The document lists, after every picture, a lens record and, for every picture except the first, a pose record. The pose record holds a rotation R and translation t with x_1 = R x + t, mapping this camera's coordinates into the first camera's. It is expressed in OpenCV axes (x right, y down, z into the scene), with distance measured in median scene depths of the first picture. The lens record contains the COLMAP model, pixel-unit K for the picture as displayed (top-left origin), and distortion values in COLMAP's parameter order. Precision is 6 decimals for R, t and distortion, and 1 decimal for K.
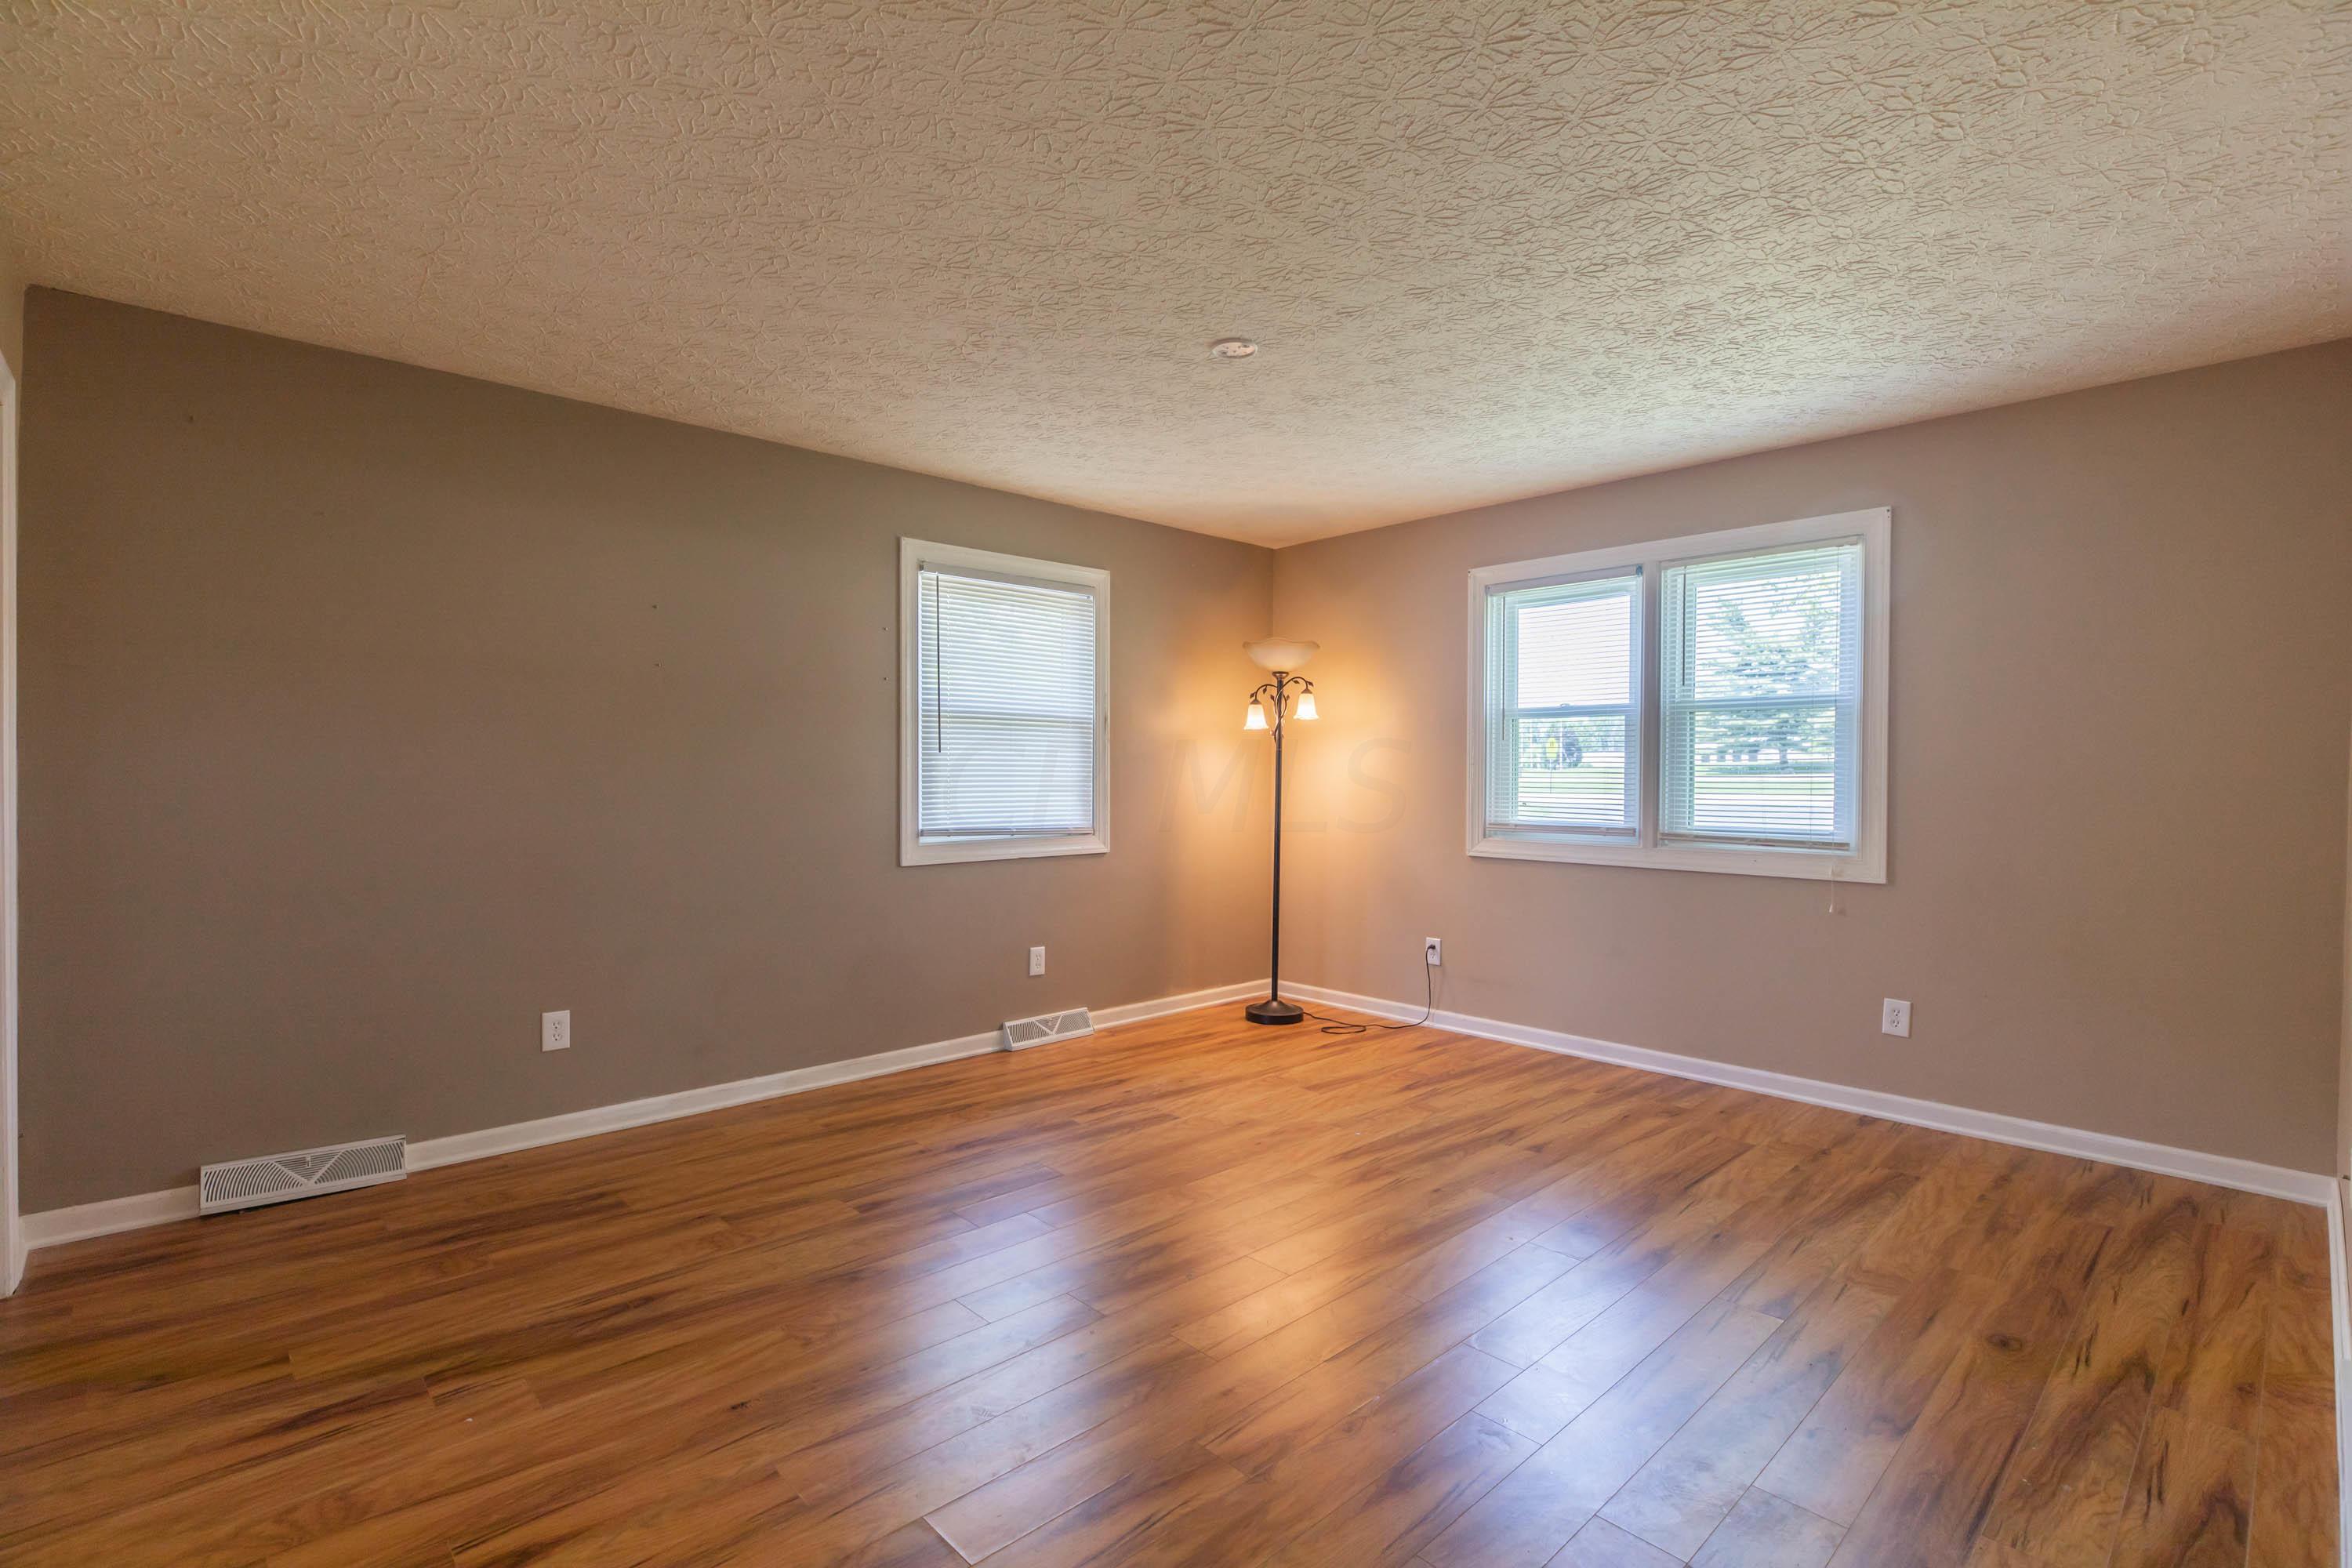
lens RADIAL K [[1088.8, 0, 1172.3], [0, 1088.8, 796.9], [0, 0, 1]] dist [-0.003842, 0.001220]
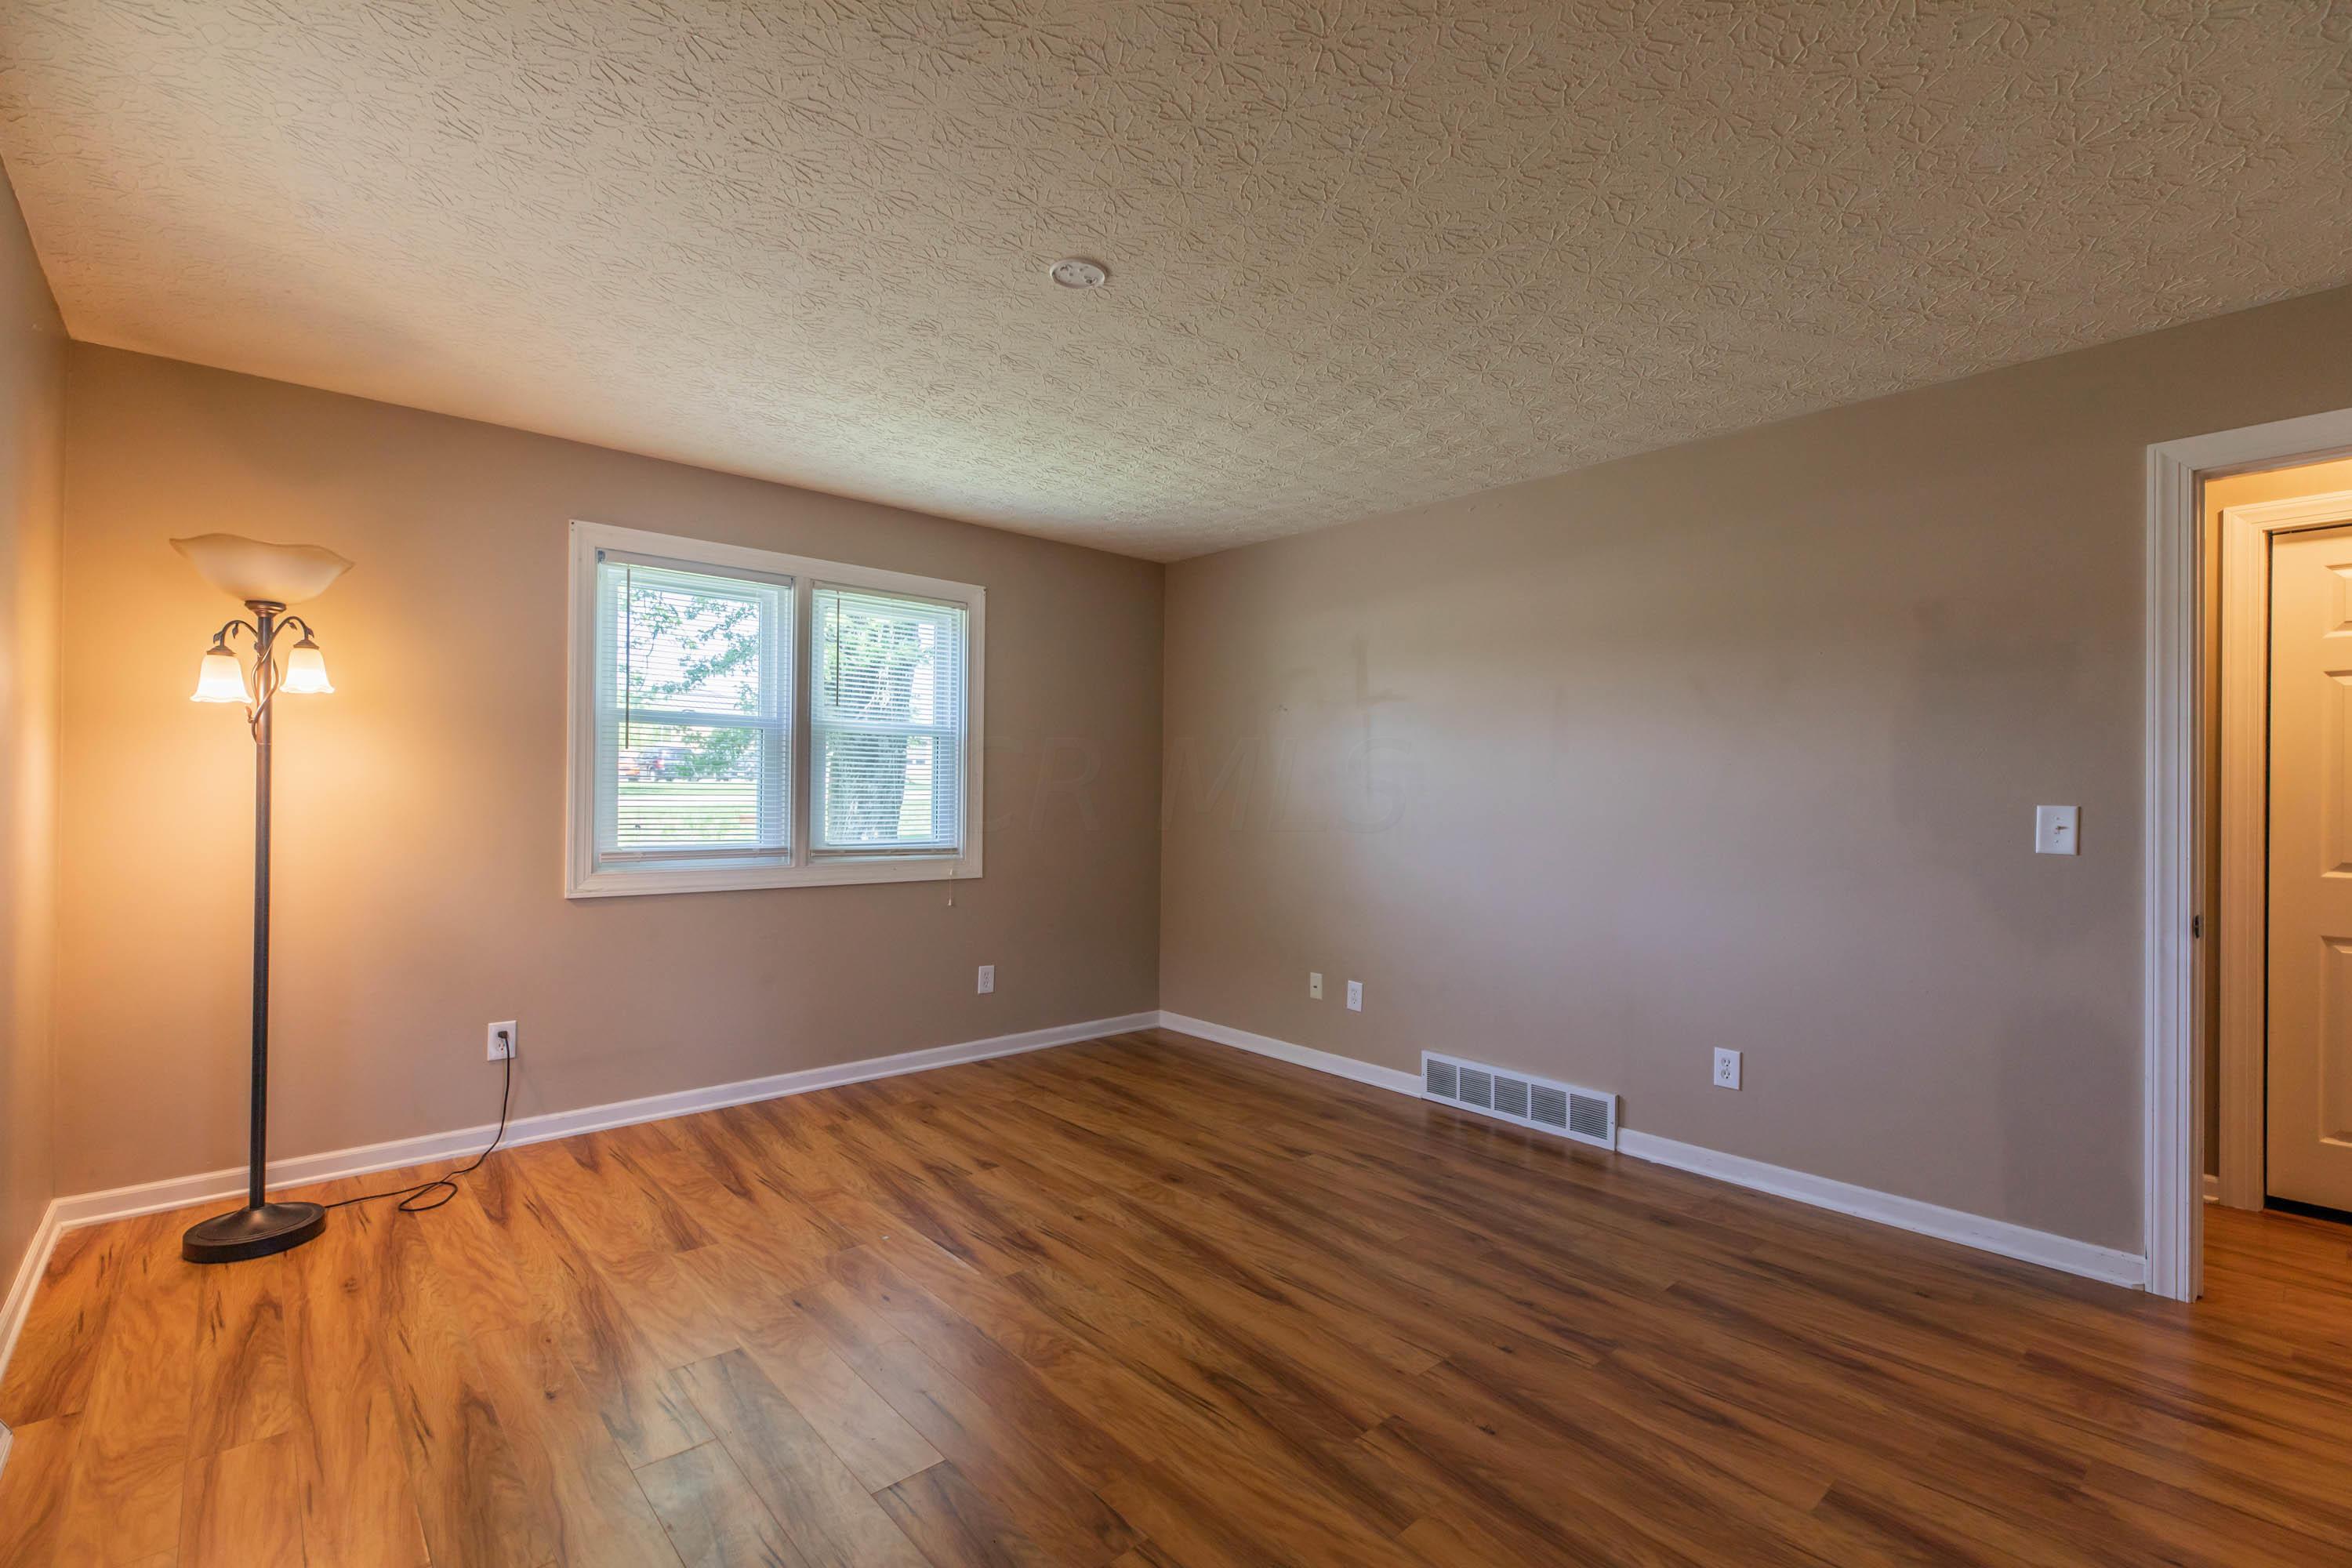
lens RADIAL K [[1054.4, 0, 1180.3], [0, 1054.4, 792.4], [0, 0, 1]] dist [0.007899, -0.002670]
pose [[0.021491, -0.001409, 0.999768, -0.513860], [0.010748, 0.999942, 0.001179, -0.017571], [-0.999711, 0.010720, 0.021505, 0.638197]]
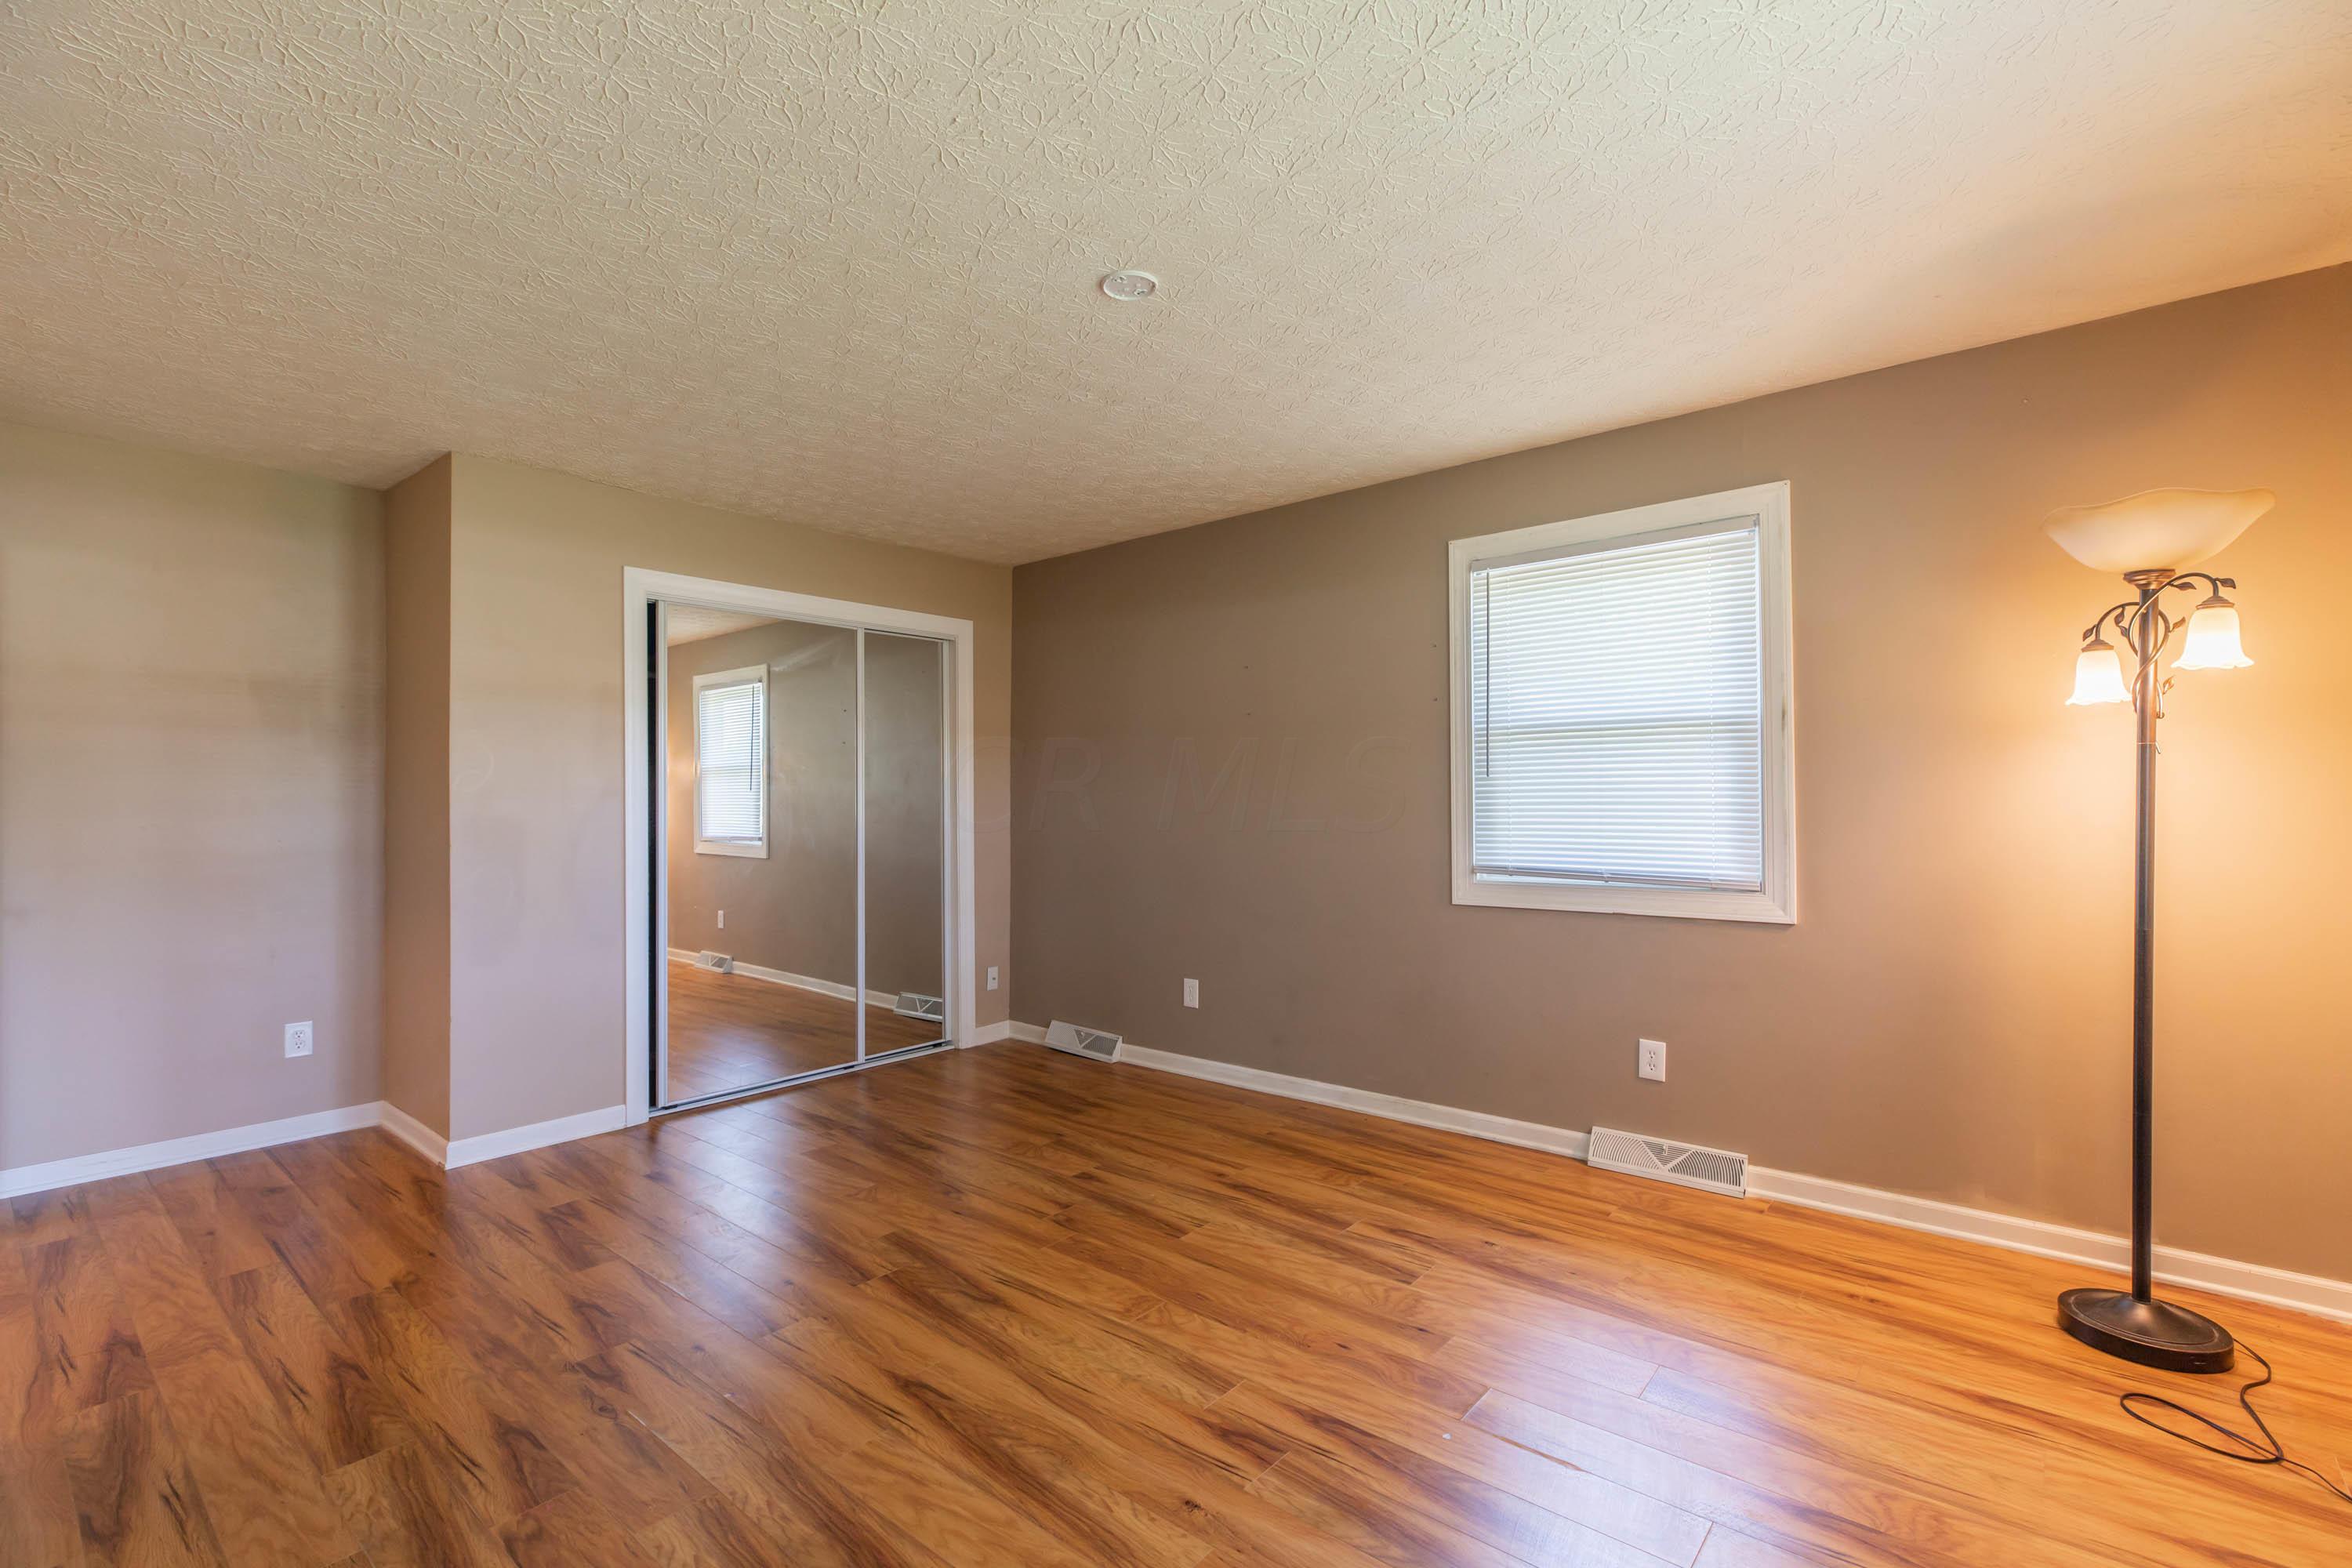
lens RADIAL K [[1054.4, 0, 1167.9], [0, 1054.4, 795.1], [0, 0, 1]] dist [0.007899, -0.002670]
pose [[0.108489, -0.007572, -0.994069, 0.593299], [-0.012446, 0.999882, -0.008975, -0.015608], [0.994020, 0.013346, 0.108382, 0.664486]]
